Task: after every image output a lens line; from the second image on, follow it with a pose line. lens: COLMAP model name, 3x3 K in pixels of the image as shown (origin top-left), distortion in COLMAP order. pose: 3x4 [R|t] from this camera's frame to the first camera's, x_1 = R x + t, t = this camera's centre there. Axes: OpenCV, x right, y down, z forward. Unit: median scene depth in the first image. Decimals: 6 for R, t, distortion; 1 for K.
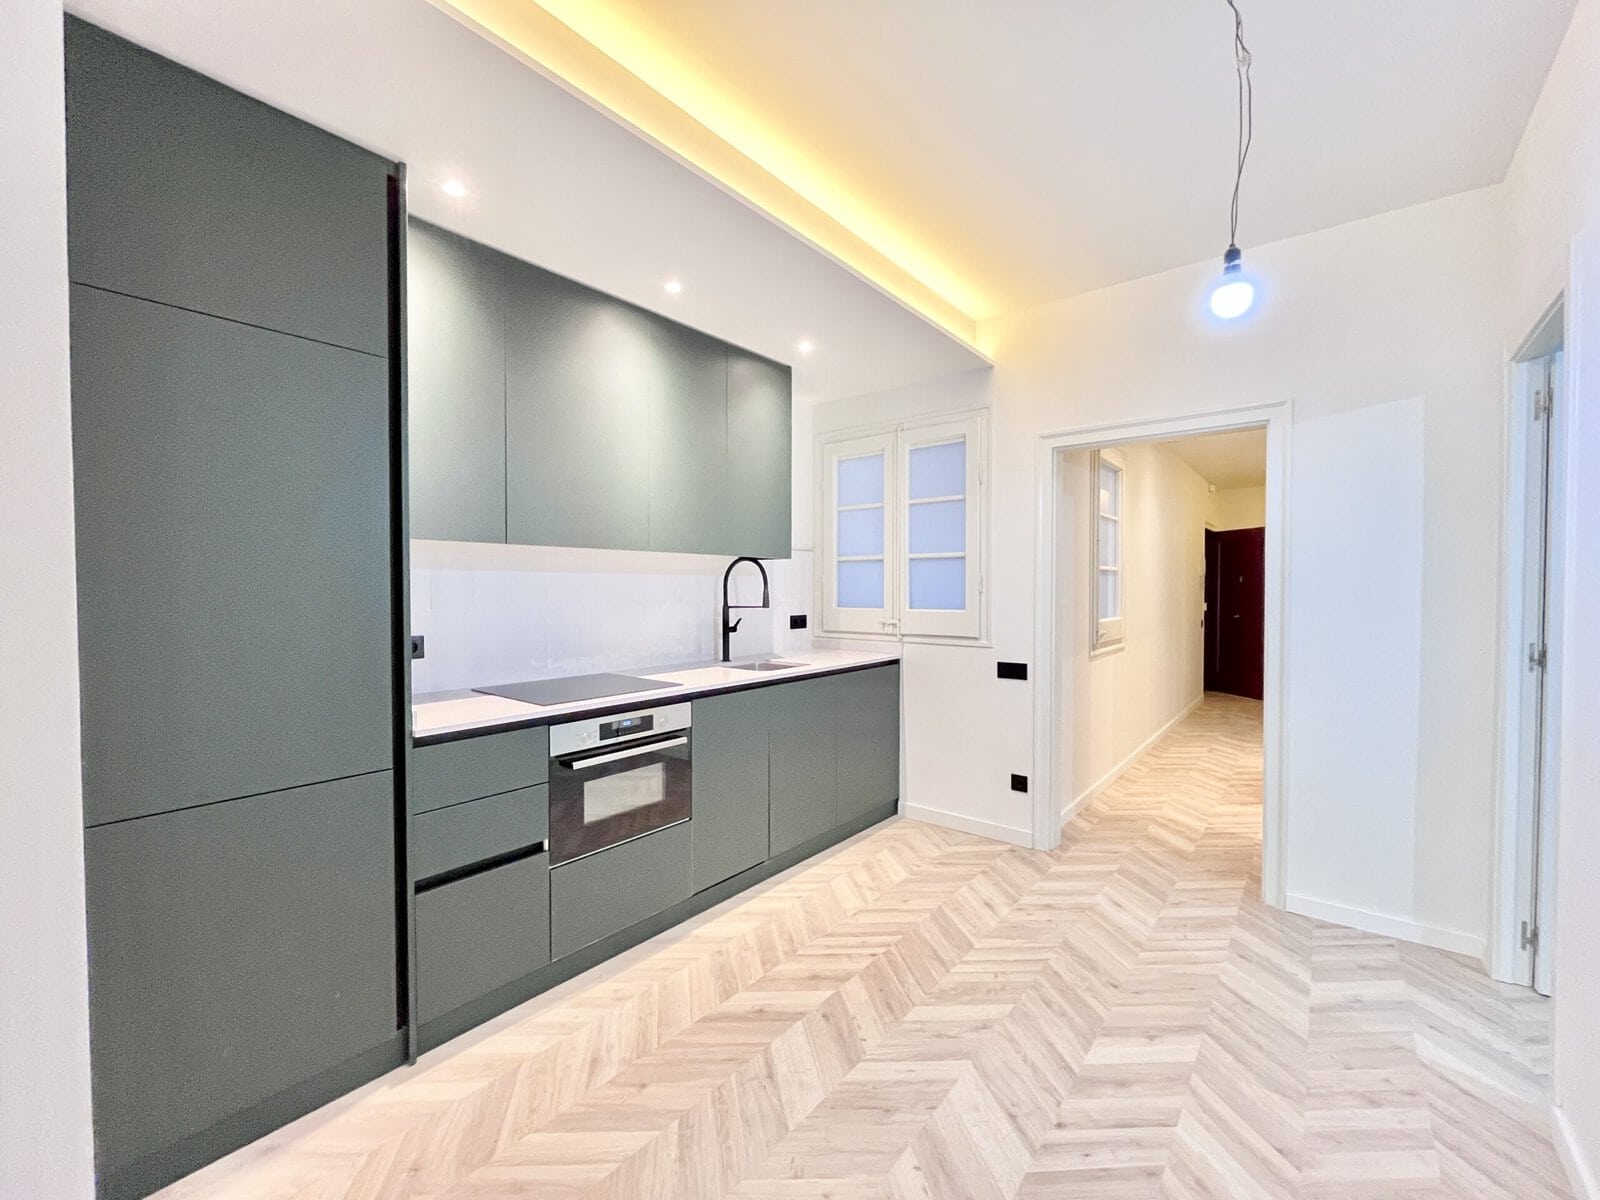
lens RADIAL K [[658.0, 0, 800.0], [0, 658.0, 600.0], [0, 0, 1]] dist [0.000174, 0.000257]
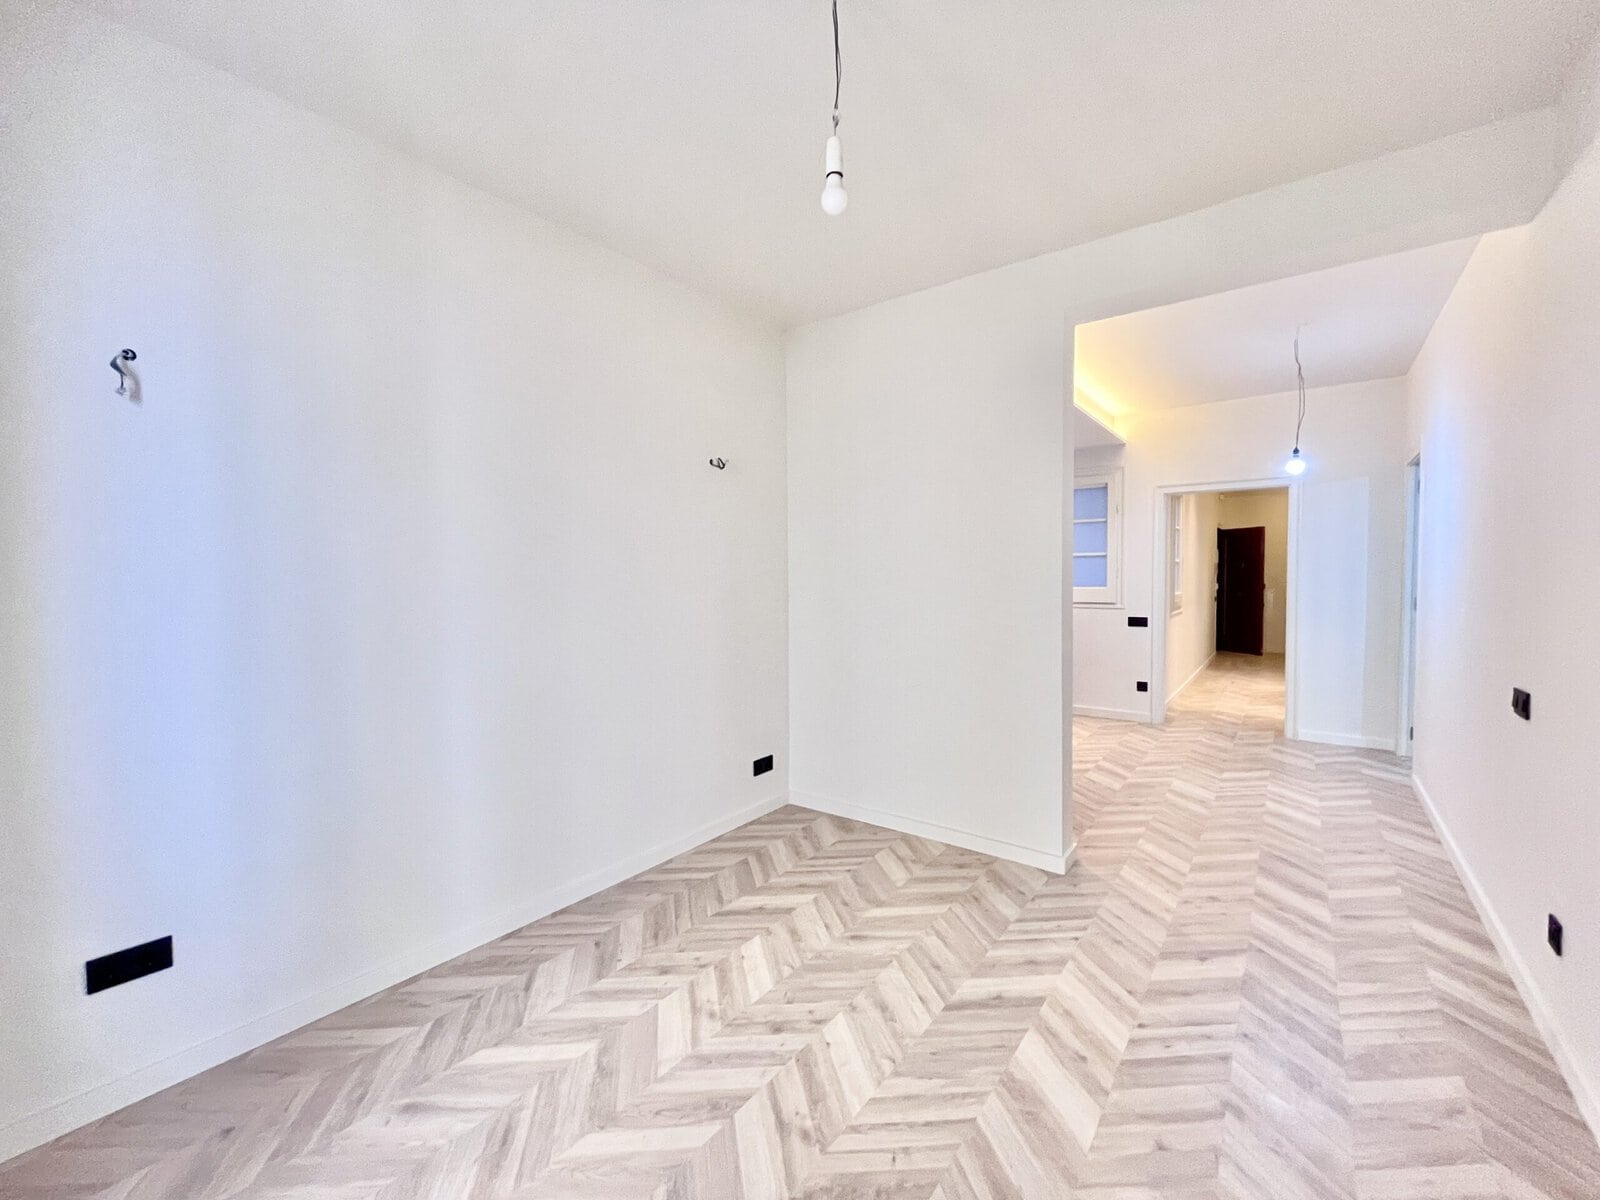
lens RADIAL K [[660.8, 0, 788.3], [0, 660.8, 600.5], [0, 0, 1]] dist [-0.002187, 0.000084]
pose [[0.999658, -0.010420, 0.023976, -0.622584], [0.009962, 0.999767, 0.019152, 0.009532], [-0.024170, -0.018906, 0.999529, -0.694705]]
